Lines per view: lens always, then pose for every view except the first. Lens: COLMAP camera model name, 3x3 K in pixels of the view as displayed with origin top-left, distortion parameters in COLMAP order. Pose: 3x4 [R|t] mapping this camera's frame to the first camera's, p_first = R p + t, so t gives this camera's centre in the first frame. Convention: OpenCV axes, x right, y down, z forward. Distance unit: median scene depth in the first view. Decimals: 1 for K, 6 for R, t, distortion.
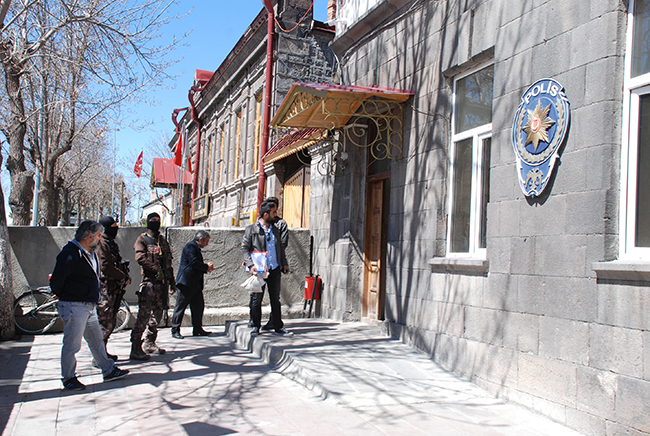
lens RADIAL K [[712.9, 0, 325.3], [0, 712.9, 230.9], [0, 0, 1]] dist [-0.001118, 0.357265]
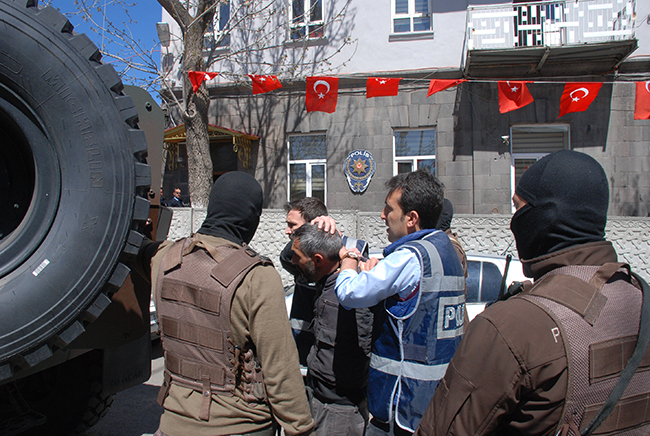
lens RADIAL K [[506.3, 0, 322.3], [0, 506.3, 230.5], [0, 0, 1]] dist [-0.162179, 0.113302]
pose [[0.534857, -0.053885, 0.843223, -1.108876], [-0.009158, 0.997536, 0.069555, -0.028523], [-0.844893, -0.044924, 0.533045, 0.063701]]
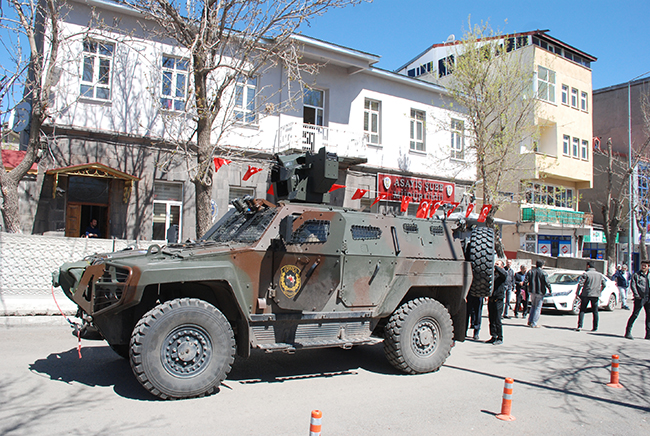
lens RADIAL K [[506.3, 0, 322.3], [0, 506.3, 230.5], [0, 0, 1]] dist [-0.162179, 0.113302]
pose [[-0.239440, -0.024476, 0.970603, -1.952746], [-0.081709, 0.996644, 0.004975, -0.079653], [-0.967467, -0.078116, -0.240636, 0.817625]]
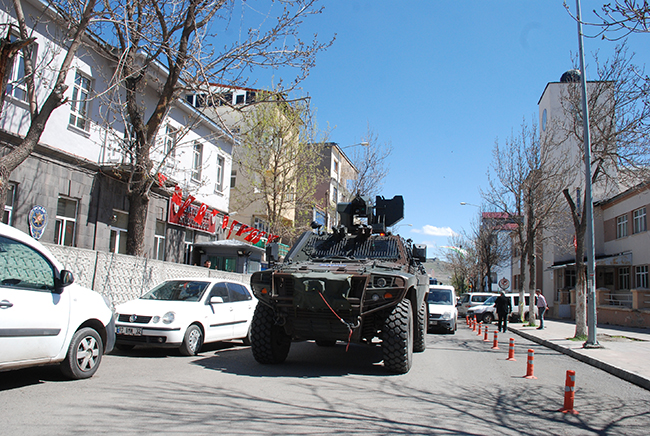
lens RADIAL K [[506.3, 0, 322.3], [0, 506.3, 230.5], [0, 0, 1]] dist [-0.162179, 0.113302]
pose [[-0.843145, -0.023315, 0.537180, -1.624836], [-0.105029, 0.986955, -0.122016, 0.034613], [-0.527328, -0.159297, -0.834595, 1.723429]]
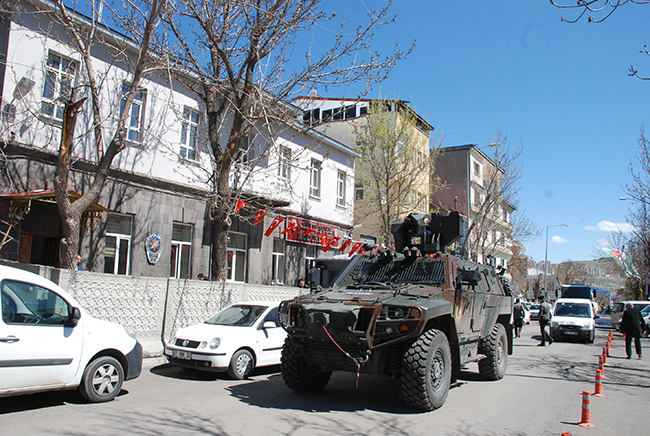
lens RADIAL K [[506.3, 0, 322.3], [0, 506.3, 230.5], [0, 0, 1]] dist [-0.162179, 0.113302]
pose [[-0.628681, 0.017872, 0.777458, -1.807247], [-0.096280, 0.990256, -0.100619, -0.035618], [-0.771681, -0.138111, -0.620834, 1.533956]]
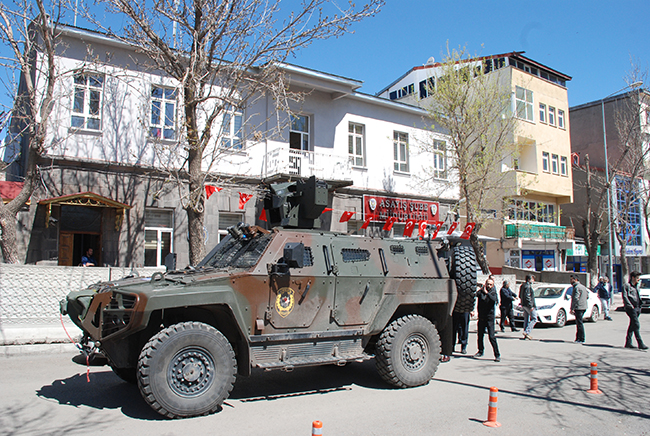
lens RADIAL K [[506.3, 0, 322.3], [0, 506.3, 230.5], [0, 0, 1]] dist [-0.162179, 0.113302]
pose [[-0.265405, 0.022577, 0.963873, -1.998450], [-0.053816, 0.997820, -0.038191, -0.083986], [-0.962634, -0.062008, -0.263612, 0.838611]]
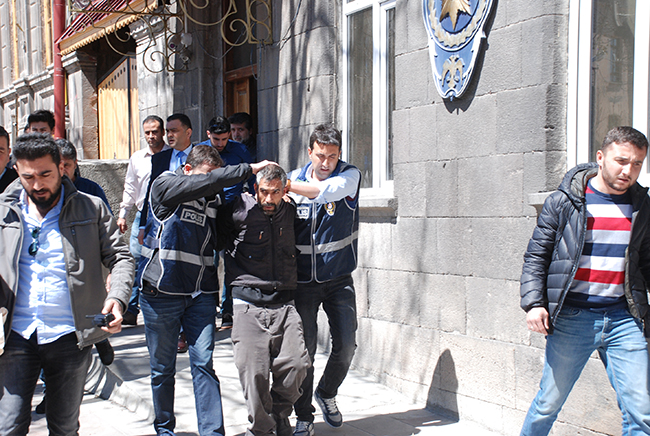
lens RADIAL K [[1190.7, 0, 324.5], [0, 1190.7, 232.2], [0, 0, 1]] dist [0.329701, 1.083585]
pose [[0.993696, -0.049418, 0.100628, 0.042766], [0.043169, 0.997057, 0.063358, -0.000295], [-0.103462, -0.058615, 0.992905, -0.078790]]
